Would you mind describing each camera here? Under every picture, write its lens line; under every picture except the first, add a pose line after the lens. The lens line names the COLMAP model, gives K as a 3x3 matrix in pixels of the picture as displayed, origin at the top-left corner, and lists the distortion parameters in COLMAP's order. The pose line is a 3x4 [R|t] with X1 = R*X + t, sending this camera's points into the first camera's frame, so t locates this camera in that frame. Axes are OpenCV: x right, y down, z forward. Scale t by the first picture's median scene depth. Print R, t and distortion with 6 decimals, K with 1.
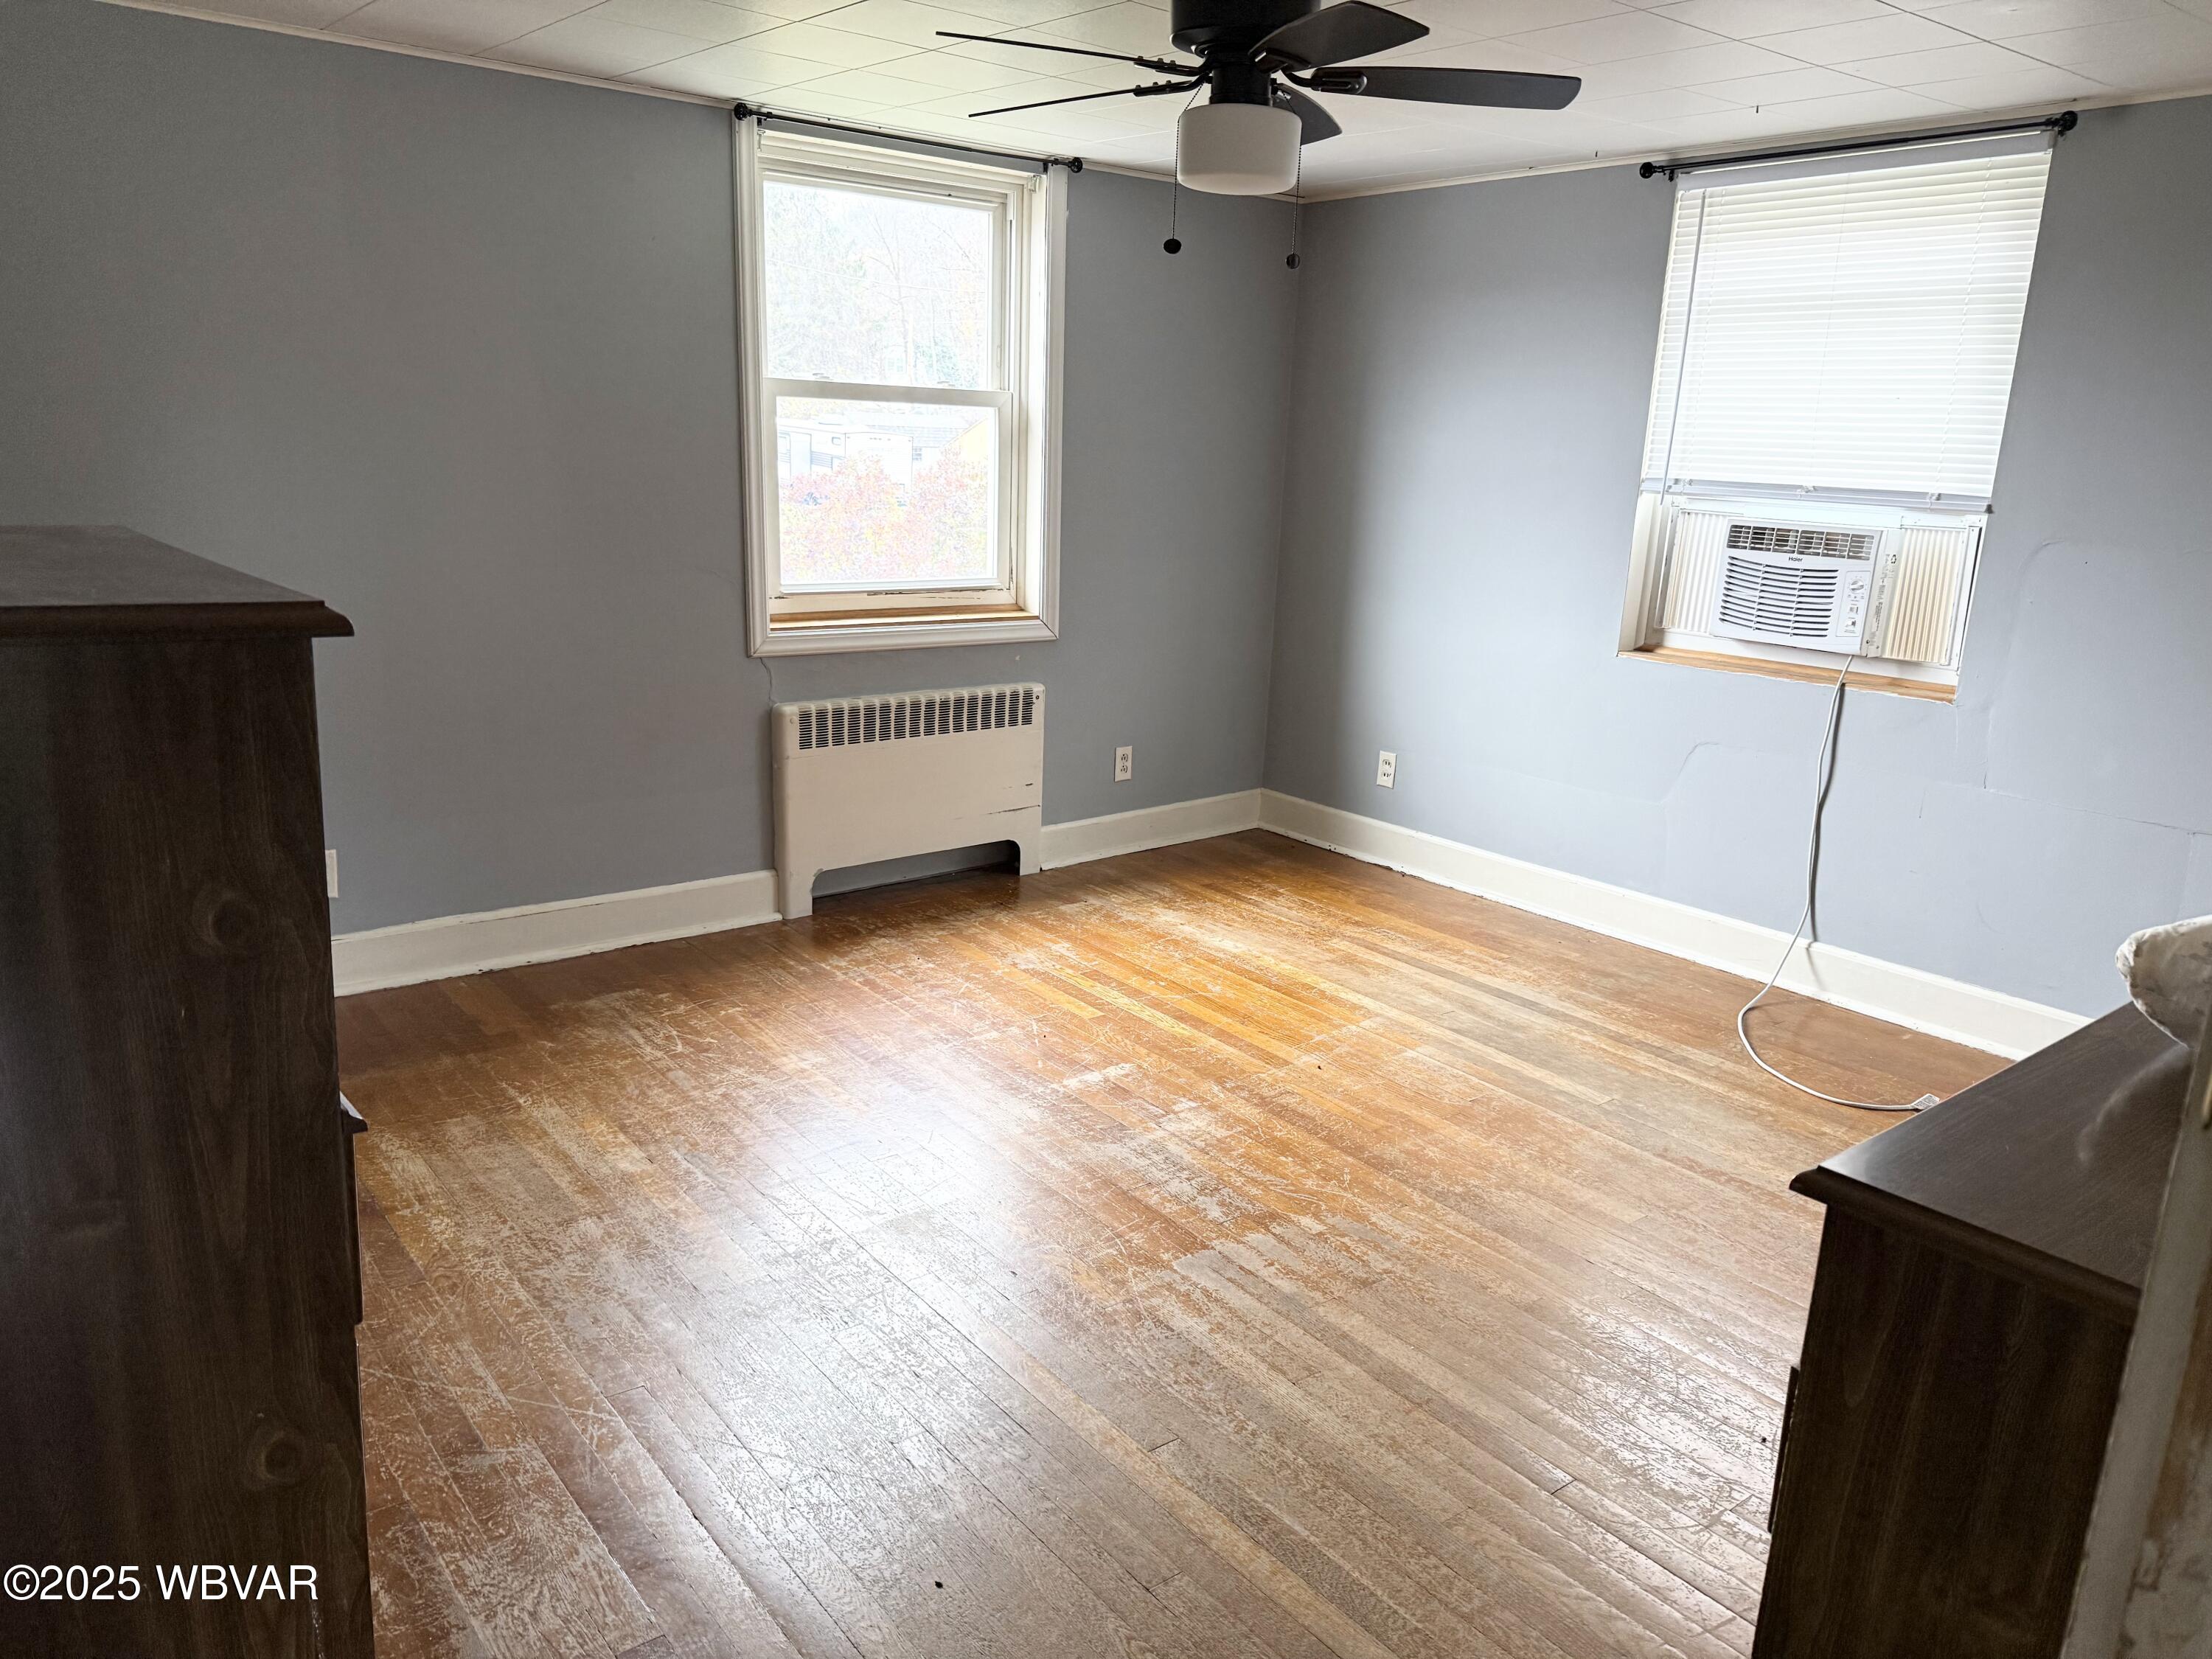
lens RADIAL K [[1571.1, 0, 1106.0], [0, 1571.1, 833.6], [0, 0, 1]] dist [0.054981, -0.074221]
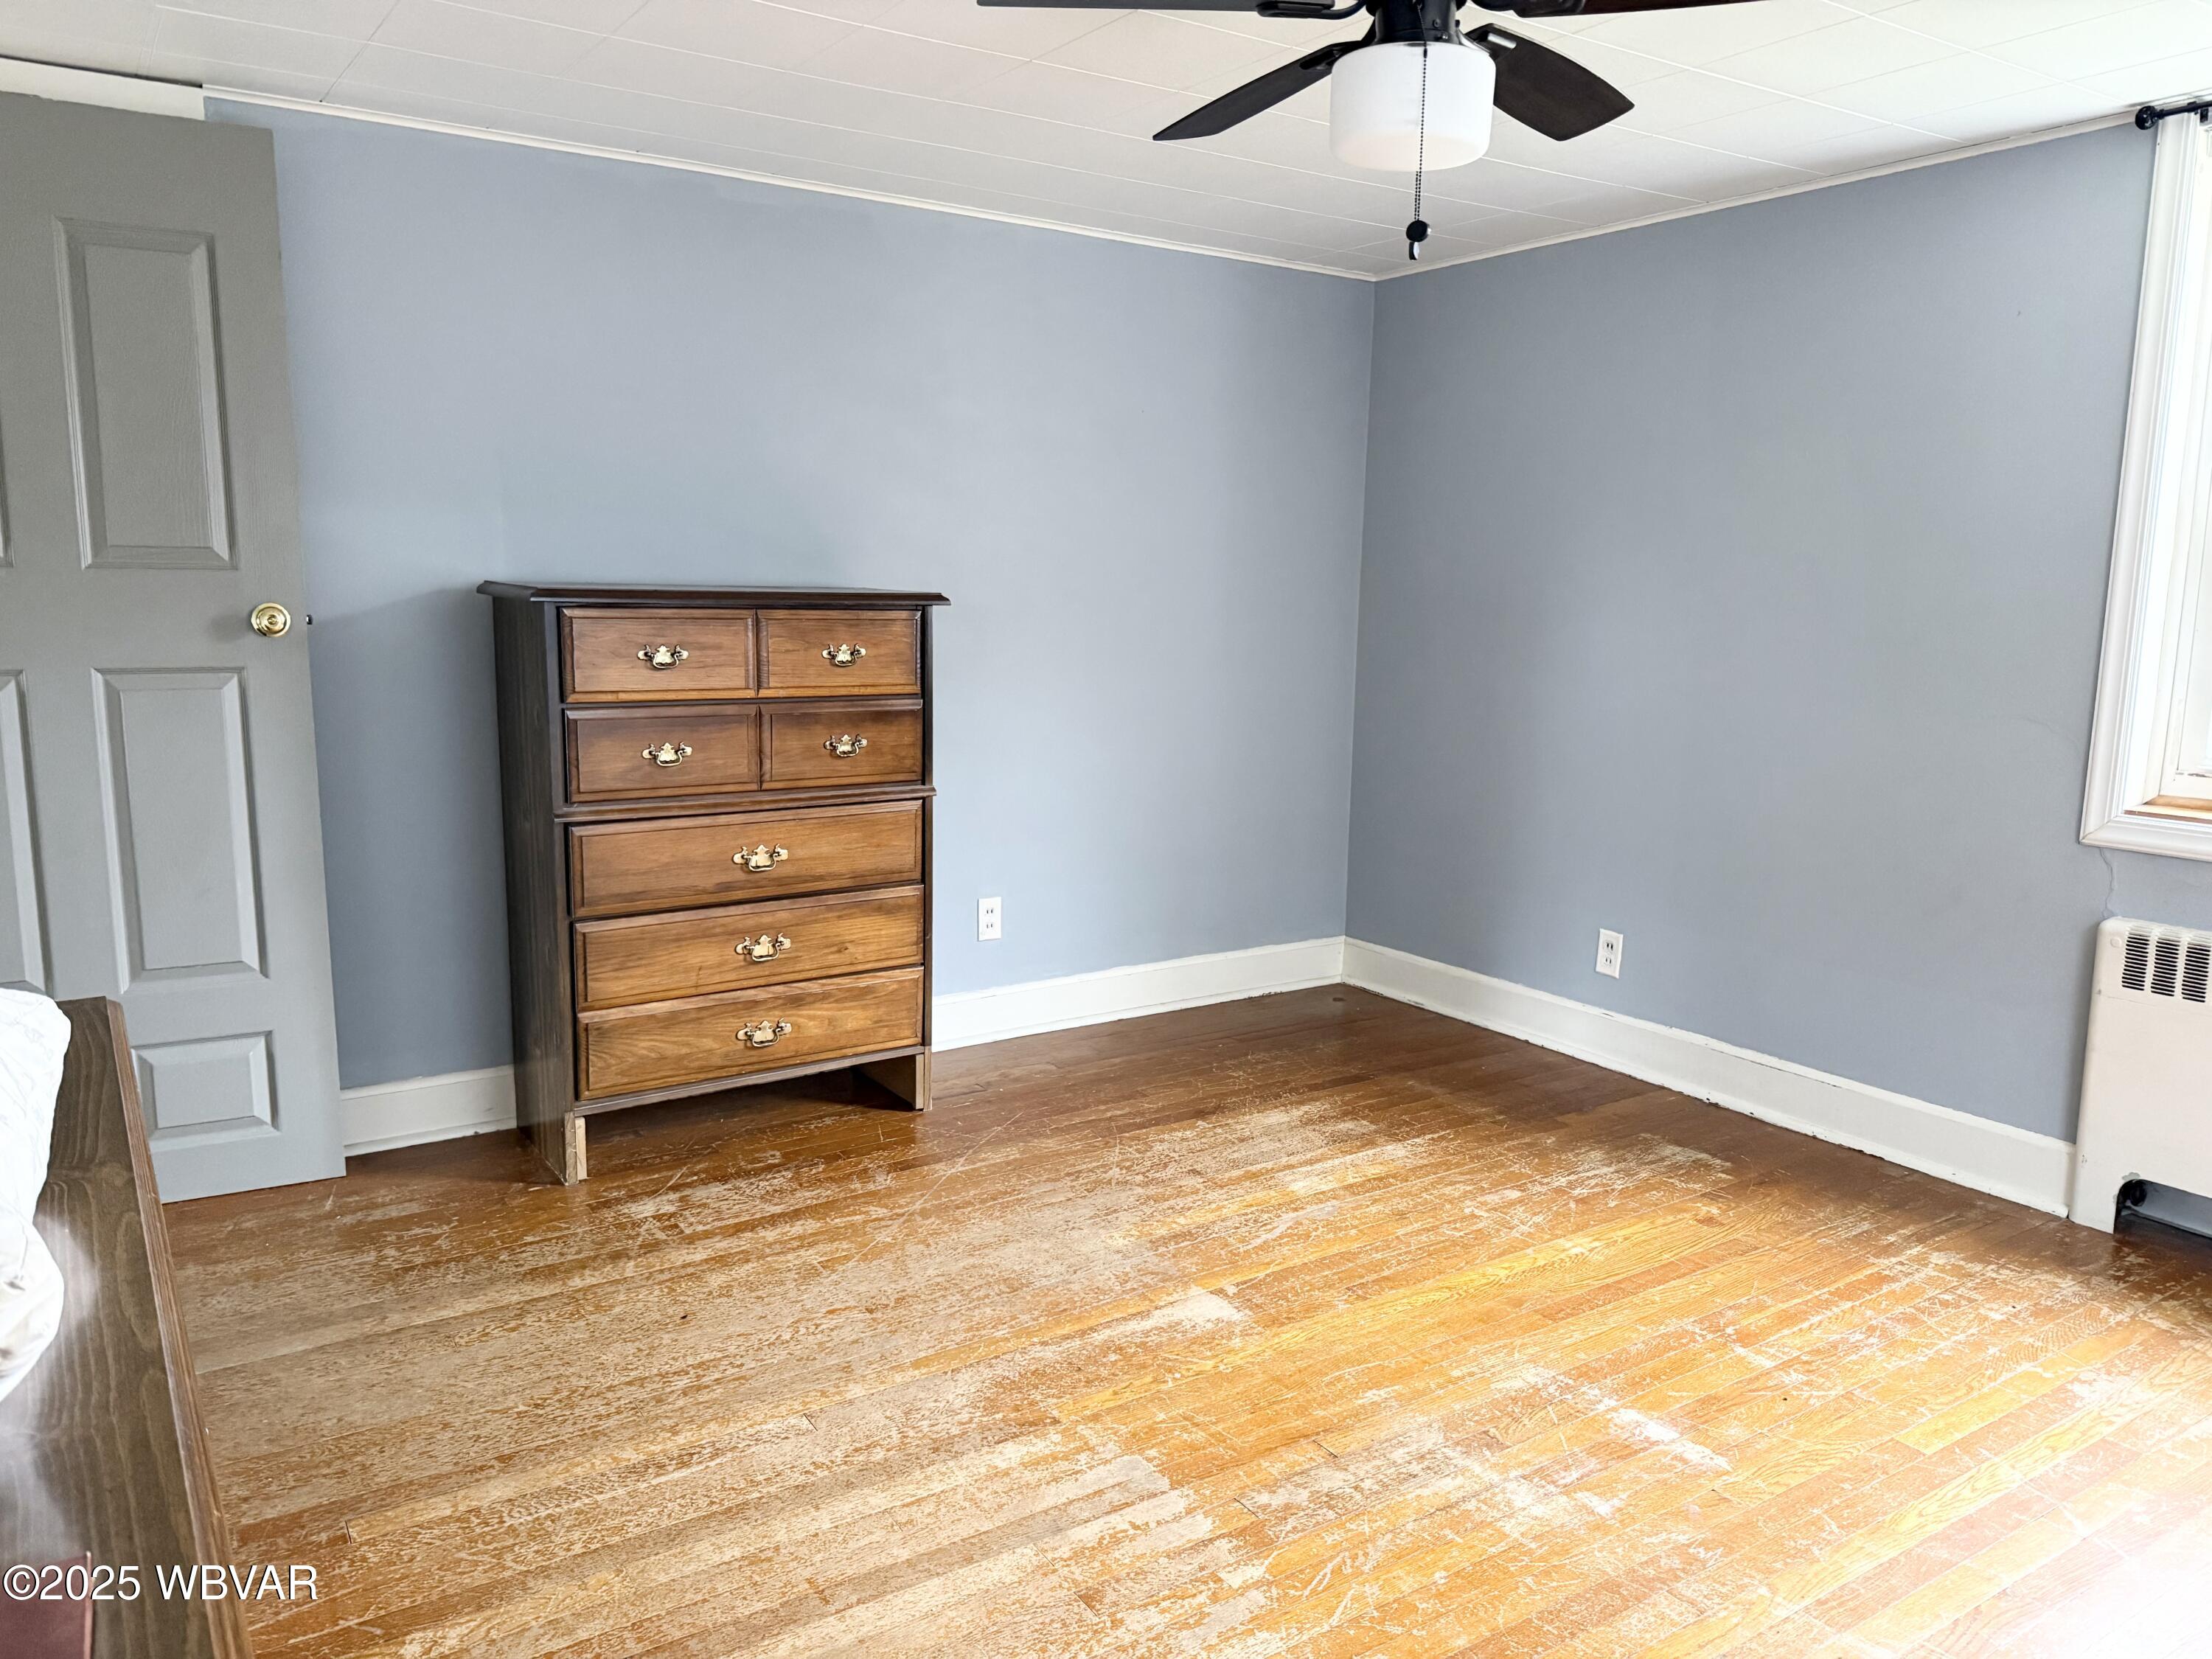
lens RADIAL K [[1571.1, 0, 1098.0], [0, 1571.1, 829.8], [0, 0, 1]] dist [0.054981, -0.074221]
pose [[-0.119665, 0.114273, -0.986216, 0.574438], [-0.254975, 0.956499, 0.141768, -0.110954], [0.959514, 0.268425, -0.085323, 0.655618]]
